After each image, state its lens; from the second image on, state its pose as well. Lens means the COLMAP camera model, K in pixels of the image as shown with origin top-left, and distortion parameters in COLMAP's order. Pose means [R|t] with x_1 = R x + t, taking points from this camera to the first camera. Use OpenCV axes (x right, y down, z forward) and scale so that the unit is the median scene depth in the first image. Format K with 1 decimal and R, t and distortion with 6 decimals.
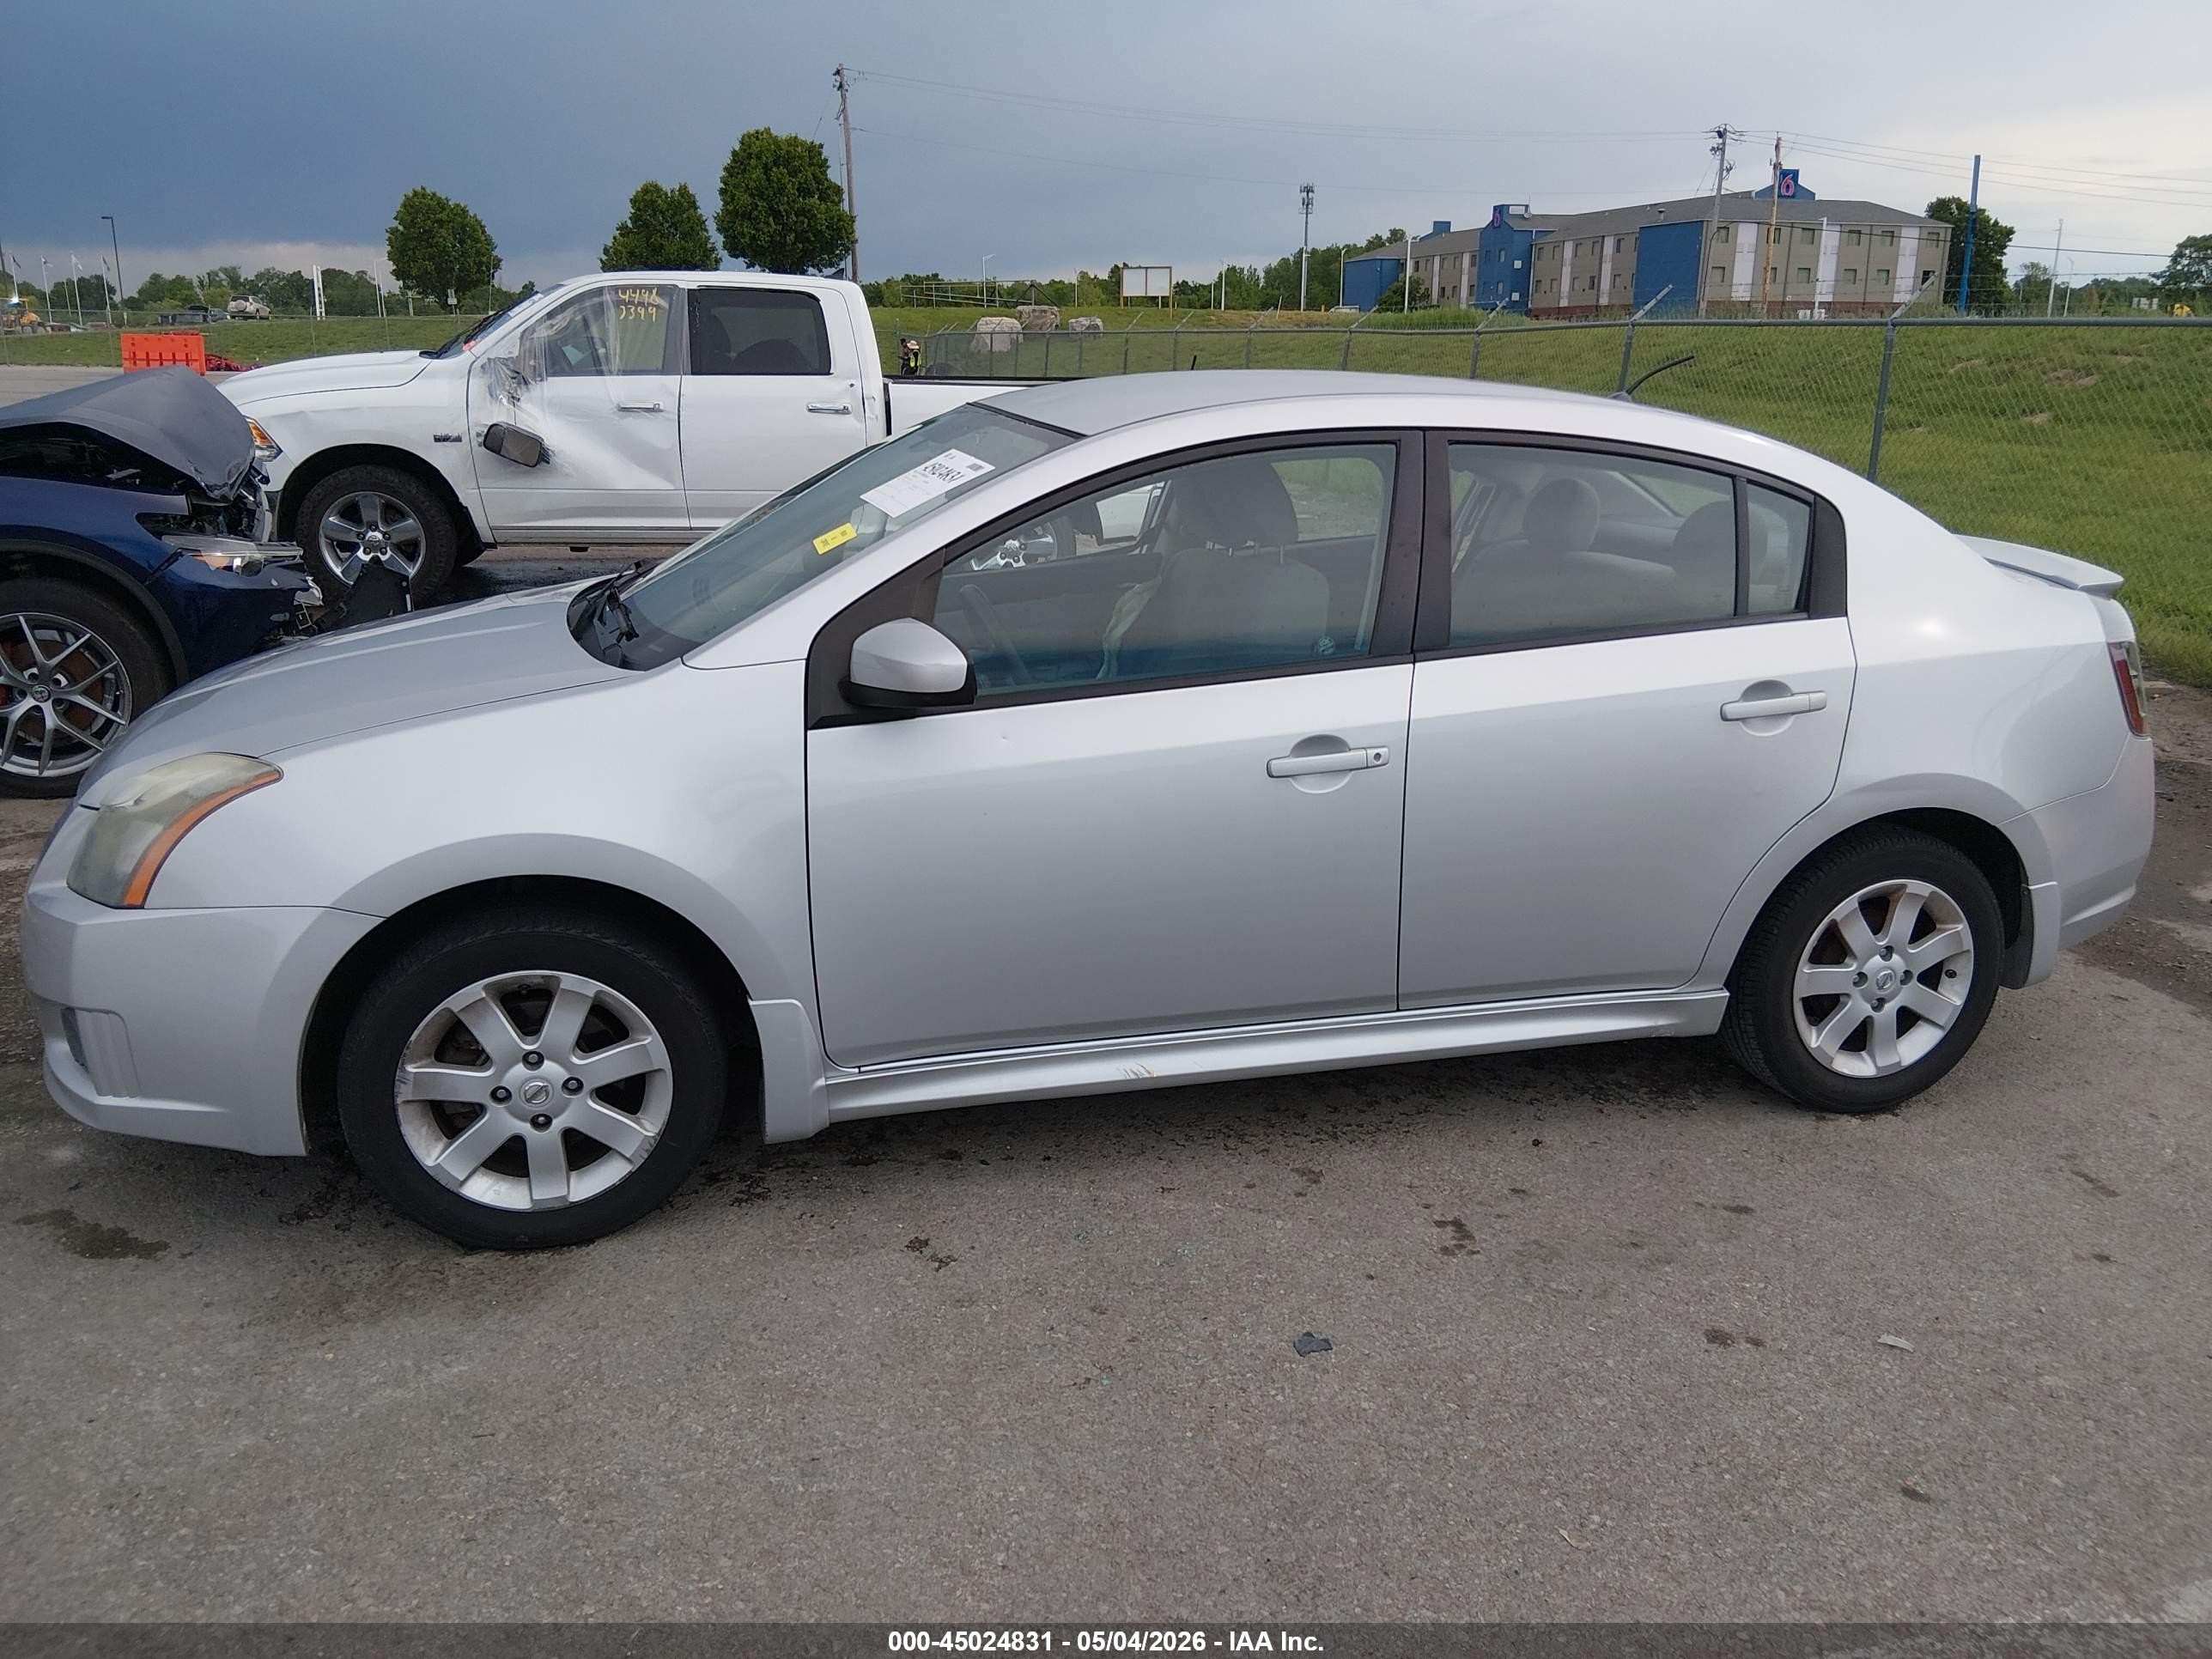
lens RADIAL K [[1668.8, 0, 1115.8], [0, 1668.8, 815.2], [0, 0, 1]] dist [0.071106, -0.116351]
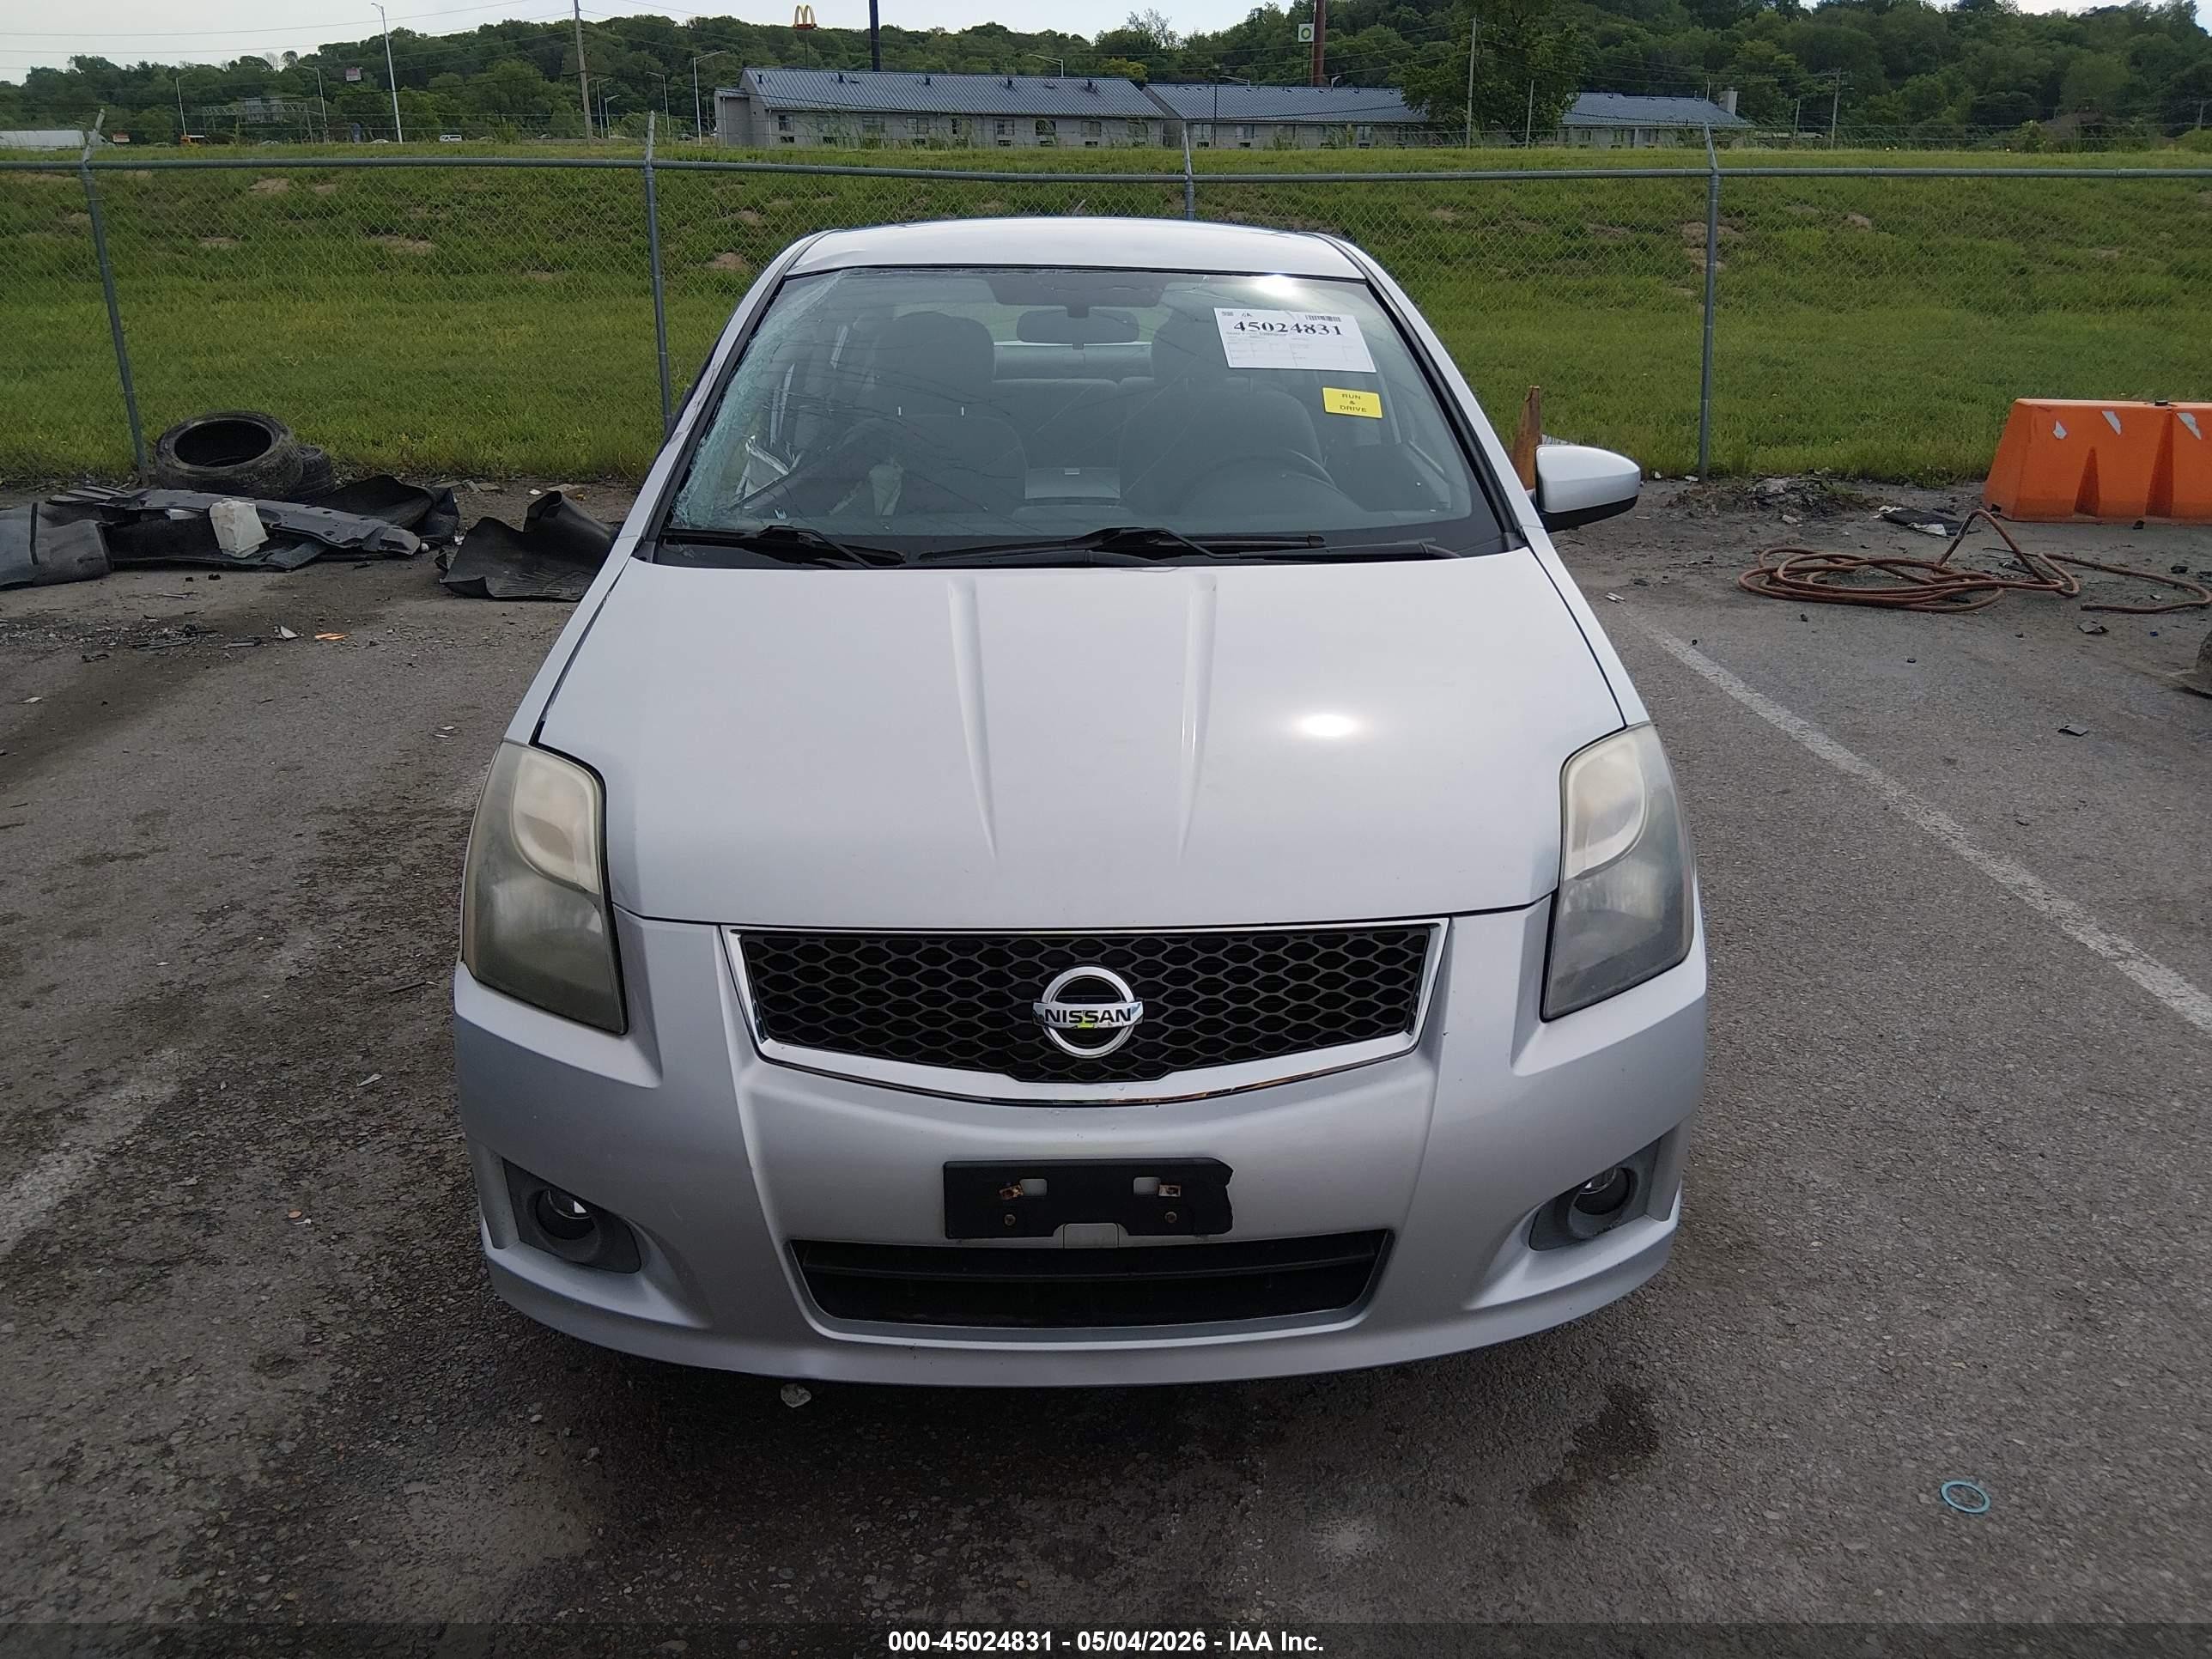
lens RADIAL K [[1668.8, 0, 1126.9], [0, 1668.8, 815.1], [0, 0, 1]] dist [0.071106, -0.116351]
pose [[0.228565, -0.341906, 0.911514, -1.013410], [0.258160, 0.924066, 0.281880, -0.220670], [-0.938675, 0.170888, 0.299476, 0.762649]]
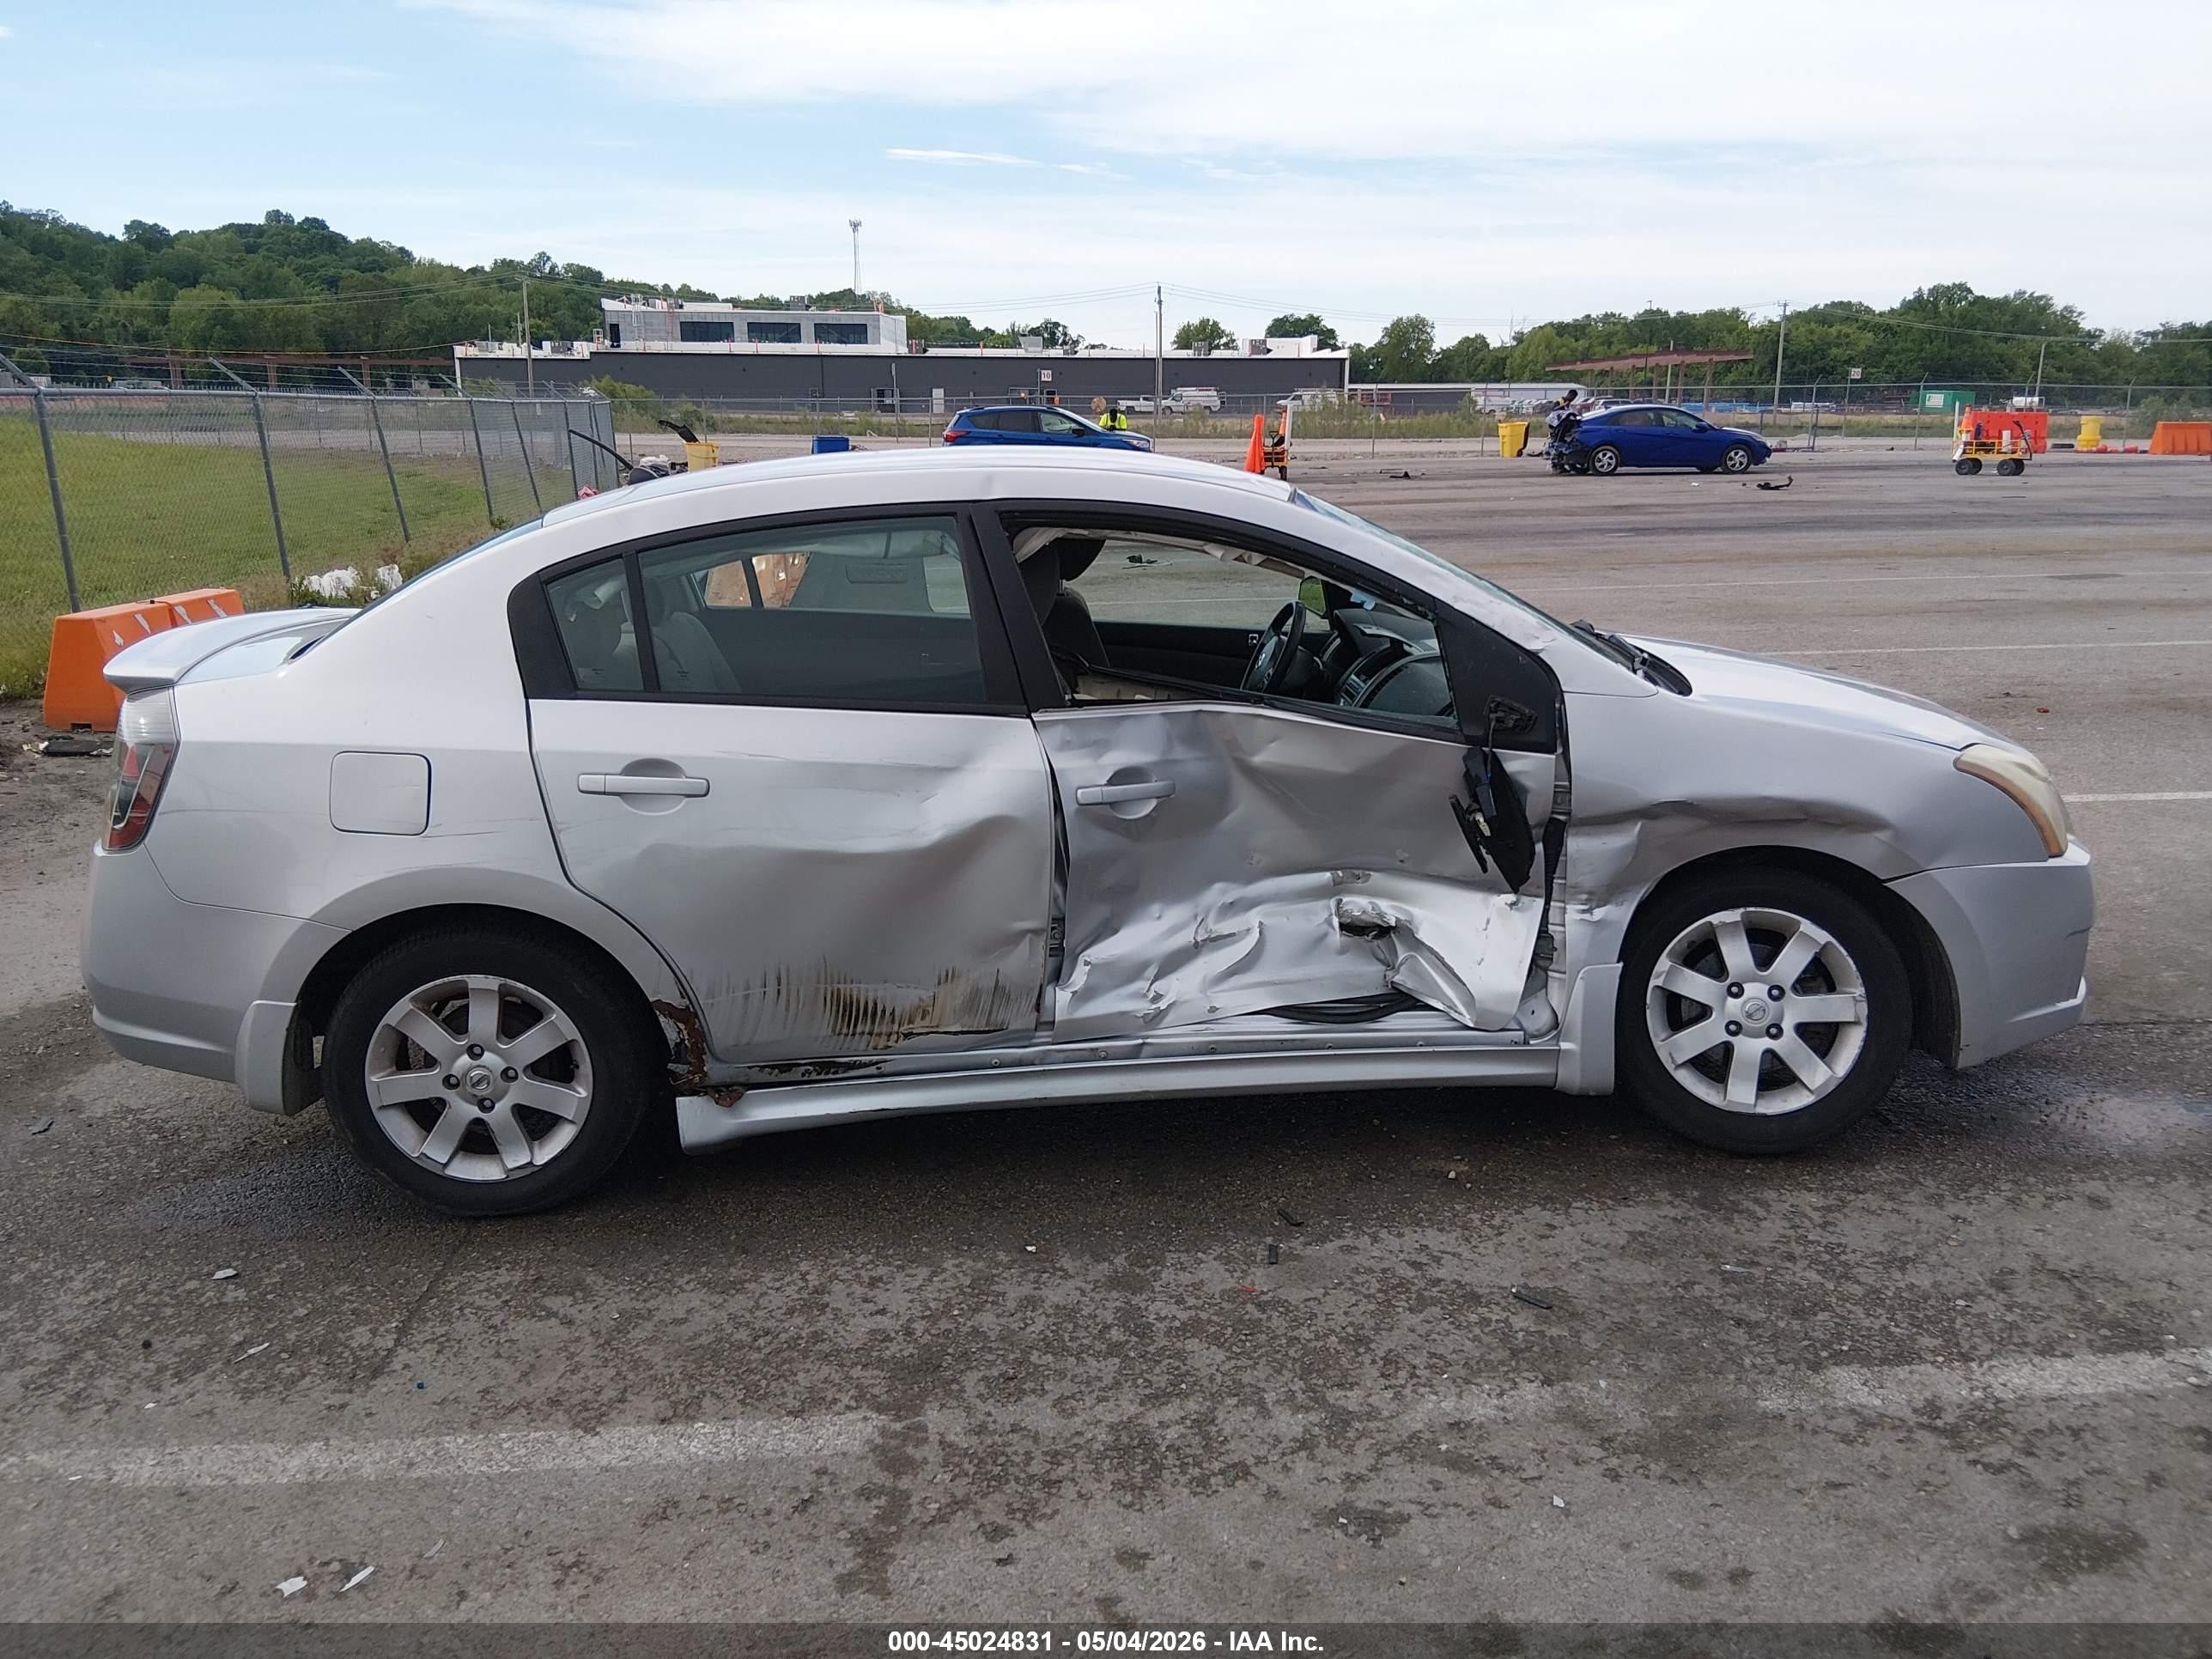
lens RADIAL K [[1668.8, 0, 1112.1], [0, 1668.8, 808.2], [0, 0, 1]] dist [0.071106, -0.116351]
pose [[-0.979001, -0.059309, 0.195038, -0.205641], [0.043740, 0.873348, 0.485129, -0.599616], [-0.199109, 0.483473, -0.852414, 2.098448]]
